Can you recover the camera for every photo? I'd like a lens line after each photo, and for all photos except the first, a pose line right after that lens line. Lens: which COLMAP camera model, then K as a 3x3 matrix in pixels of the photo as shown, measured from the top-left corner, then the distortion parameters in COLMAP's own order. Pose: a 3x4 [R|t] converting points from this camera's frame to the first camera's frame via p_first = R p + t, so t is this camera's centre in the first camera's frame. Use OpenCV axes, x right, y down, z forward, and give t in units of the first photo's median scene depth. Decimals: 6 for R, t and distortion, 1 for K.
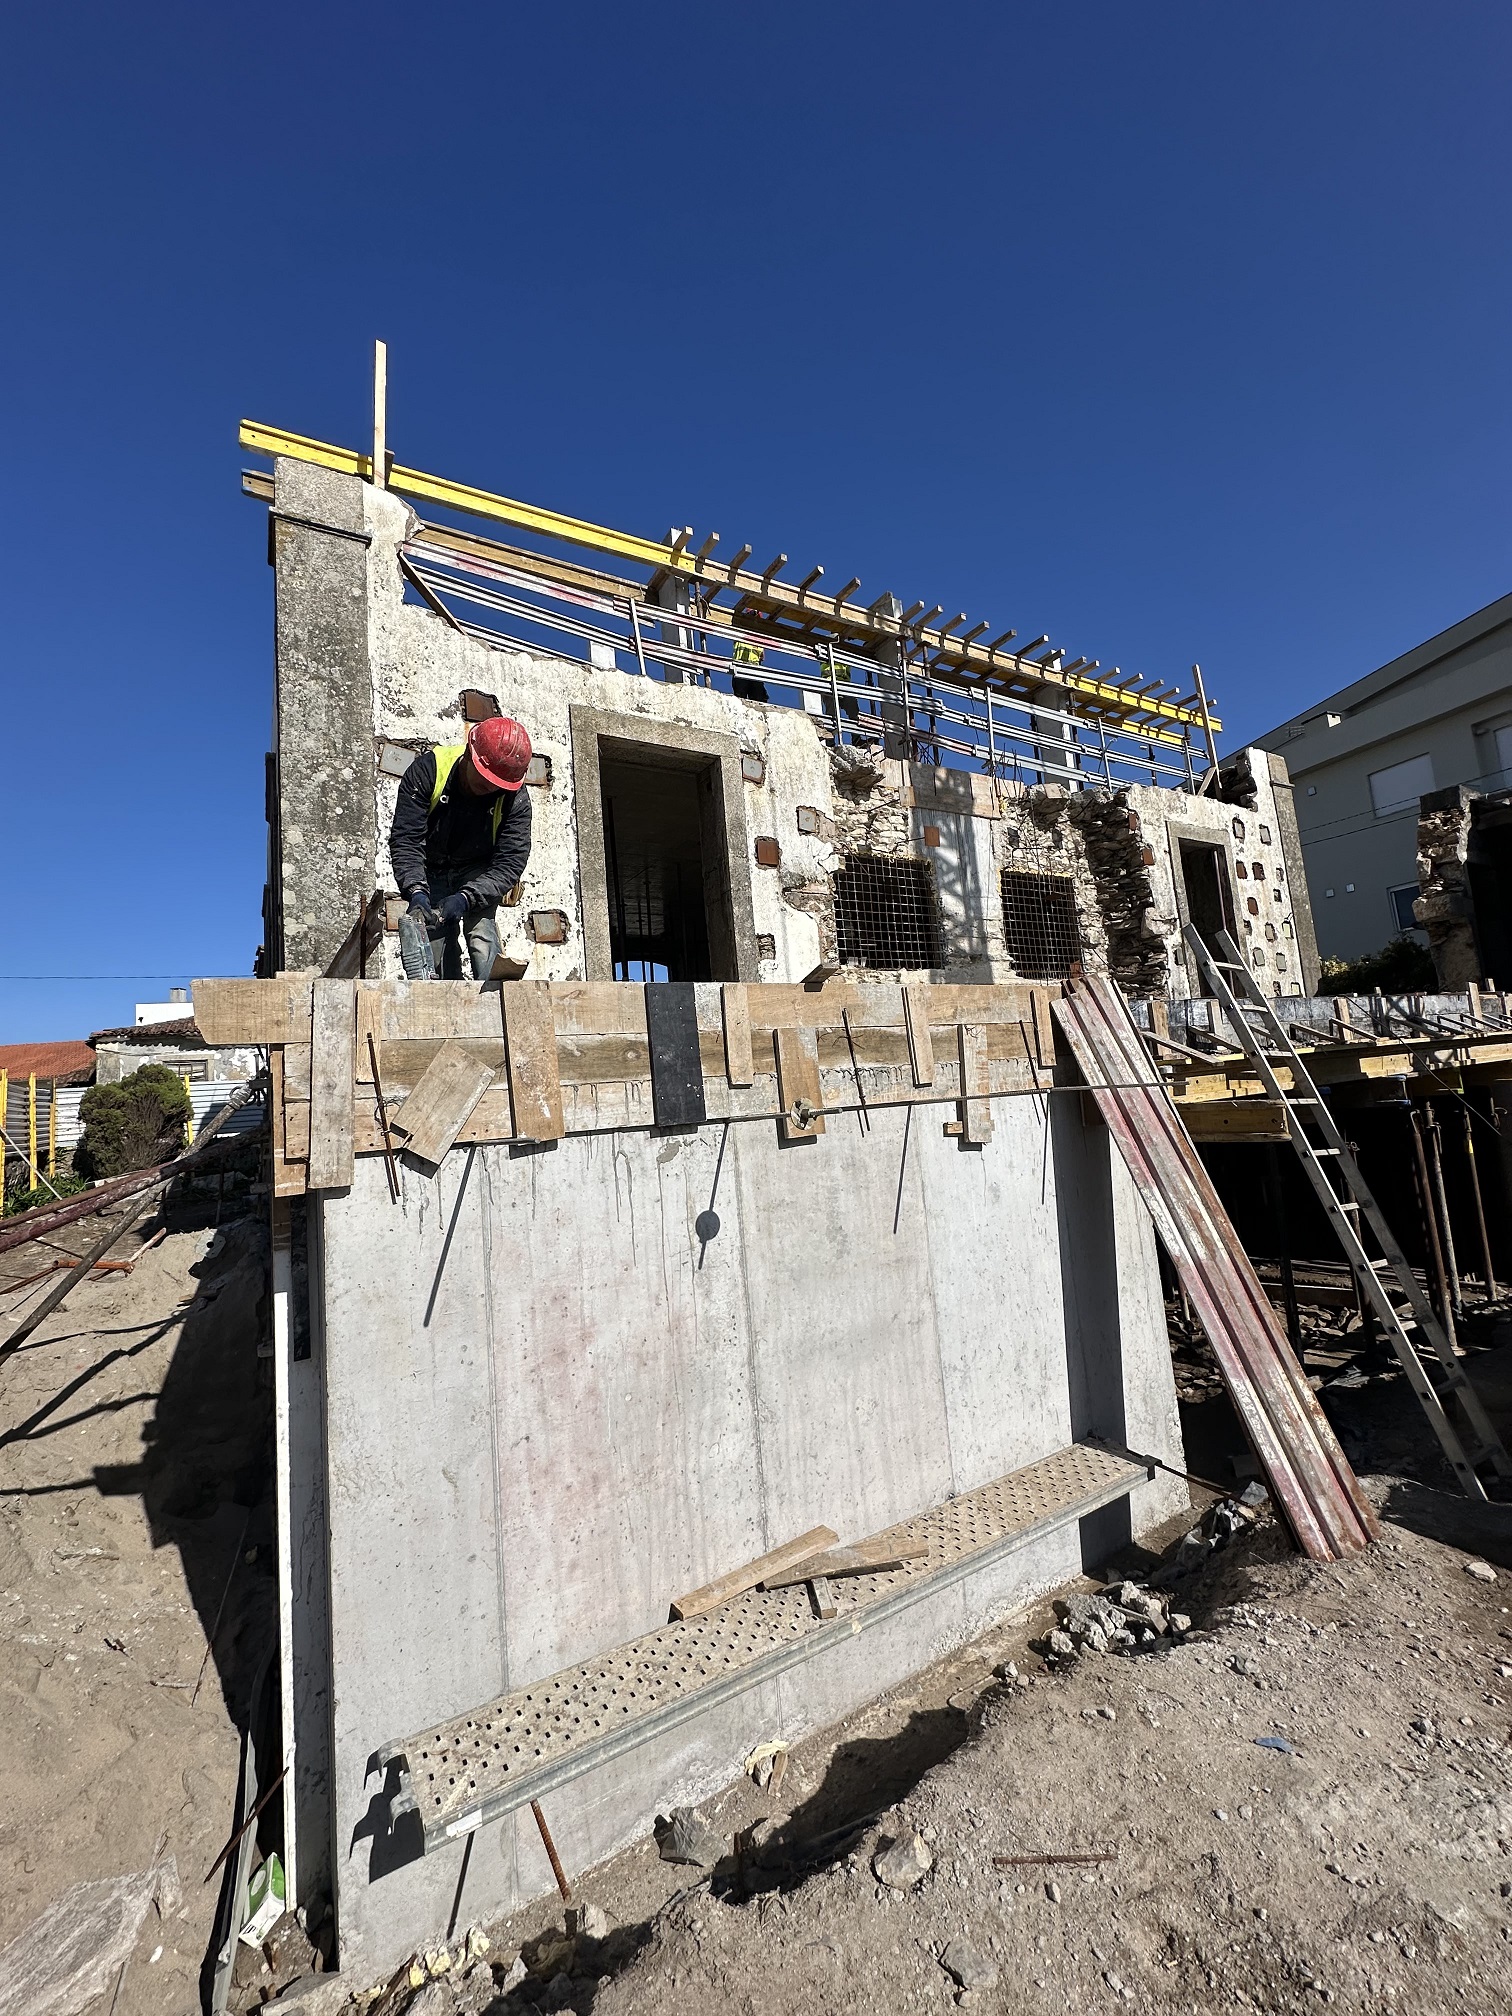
lens RADIAL K [[819.9, 0, 756.0], [0, 819.9, 1008.0], [0, 0, 1]] dist [0.001495, 0.008910]
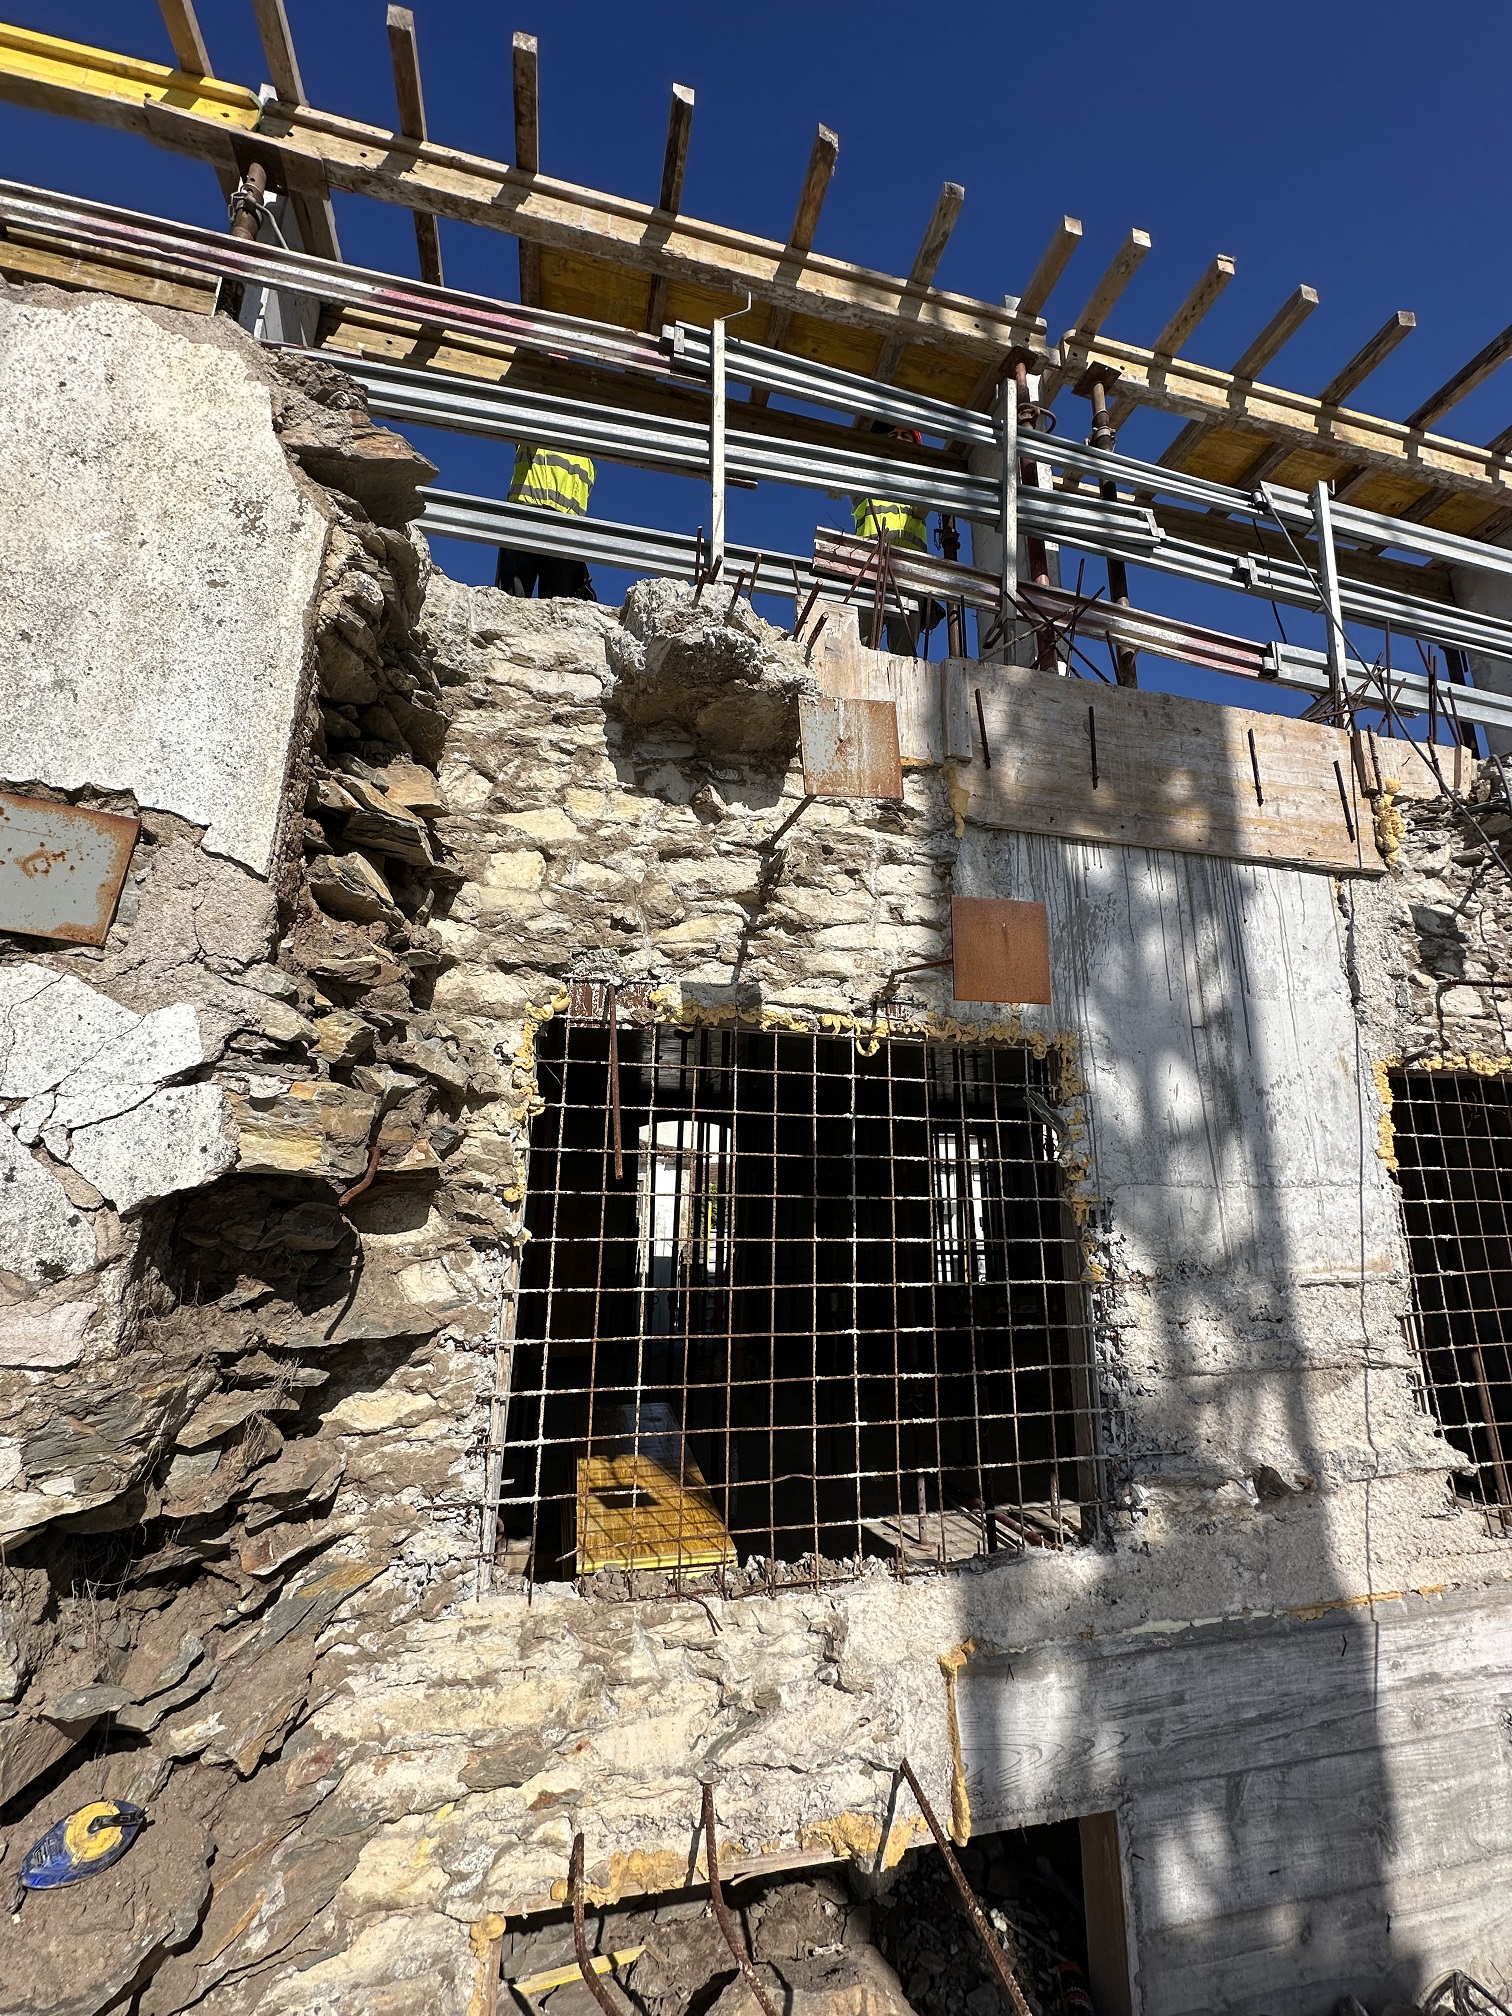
lens RADIAL K [[815.4, 0, 756.0], [0, 815.4, 1008.0], [0, 0, 1]] dist [0.002142, 0.000223]
pose [[0.949095, 0.020881, -0.314297, 0.207864], [-0.055077, 0.993430, -0.100315, -0.164288], [0.310137, 0.112519, 0.944010, 0.760250]]
